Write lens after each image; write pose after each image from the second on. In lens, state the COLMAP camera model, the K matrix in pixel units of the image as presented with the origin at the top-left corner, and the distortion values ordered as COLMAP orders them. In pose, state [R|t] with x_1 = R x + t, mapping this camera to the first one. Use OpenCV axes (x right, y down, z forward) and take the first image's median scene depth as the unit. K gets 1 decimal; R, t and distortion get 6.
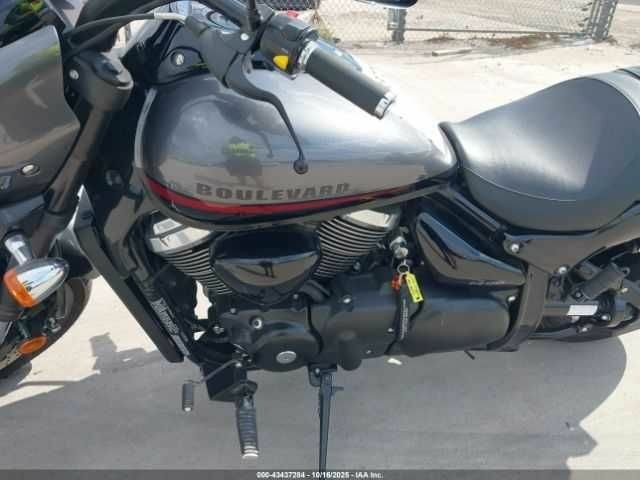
lens RADIAL K [[510.9, 0, 325.7], [0, 510.9, 243.3], [0, 0, 1]] dist [-0.033250, 0.014015]
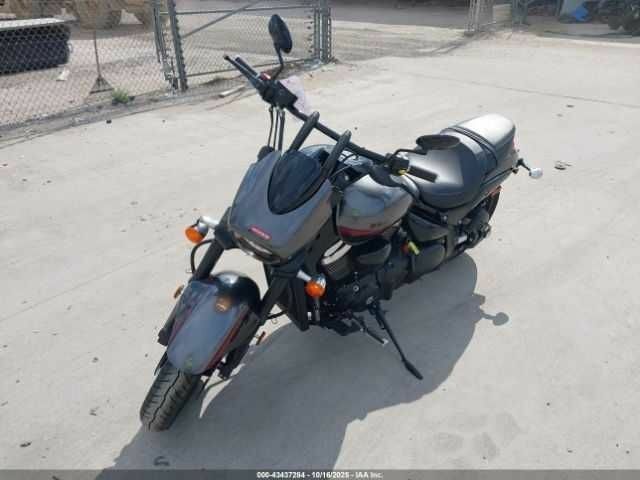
lens RADIAL K [[510.9, 0, 319.8], [0, 510.9, 237.4], [0, 0, 1]] dist [-0.033250, 0.014015]
pose [[0.852897, -0.282317, 0.439163, -1.003681], [0.296404, 0.954313, 0.037836, -0.142675], [-0.429781, 0.097900, 0.897610, -0.711273]]
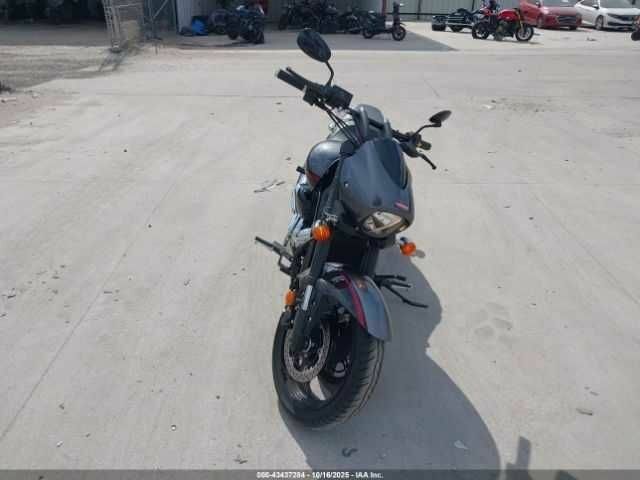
lens RADIAL K [[510.9, 0, 326.7], [0, 510.9, 240.7], [0, 0, 1]] dist [-0.033250, 0.014015]
pose [[0.277702, -0.454798, 0.846192, -2.025669], [0.474533, 0.830815, 0.290801, -0.643159], [-0.835284, 0.320790, 0.446535, 0.076114]]
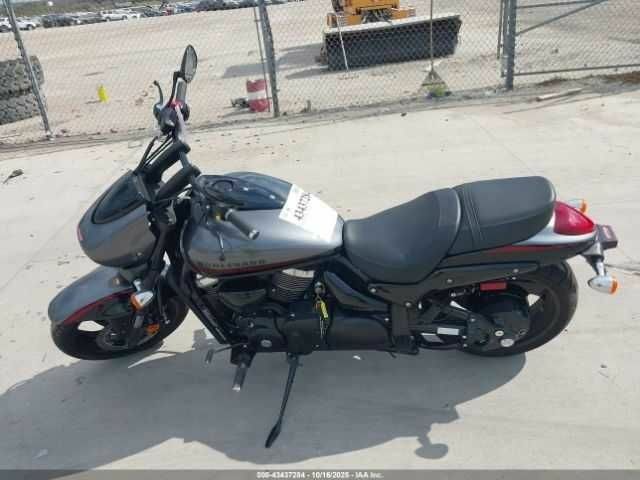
lens RADIAL K [[510.9, 0, 322.6], [0, 510.9, 237.8], [0, 0, 1]] dist [-0.033250, 0.014015]
pose [[0.940769, 0.004291, -0.339020, 0.718212], [-0.022870, 0.998446, -0.050828, -0.074220], [0.338275, 0.055571, 0.939405, -0.696368]]
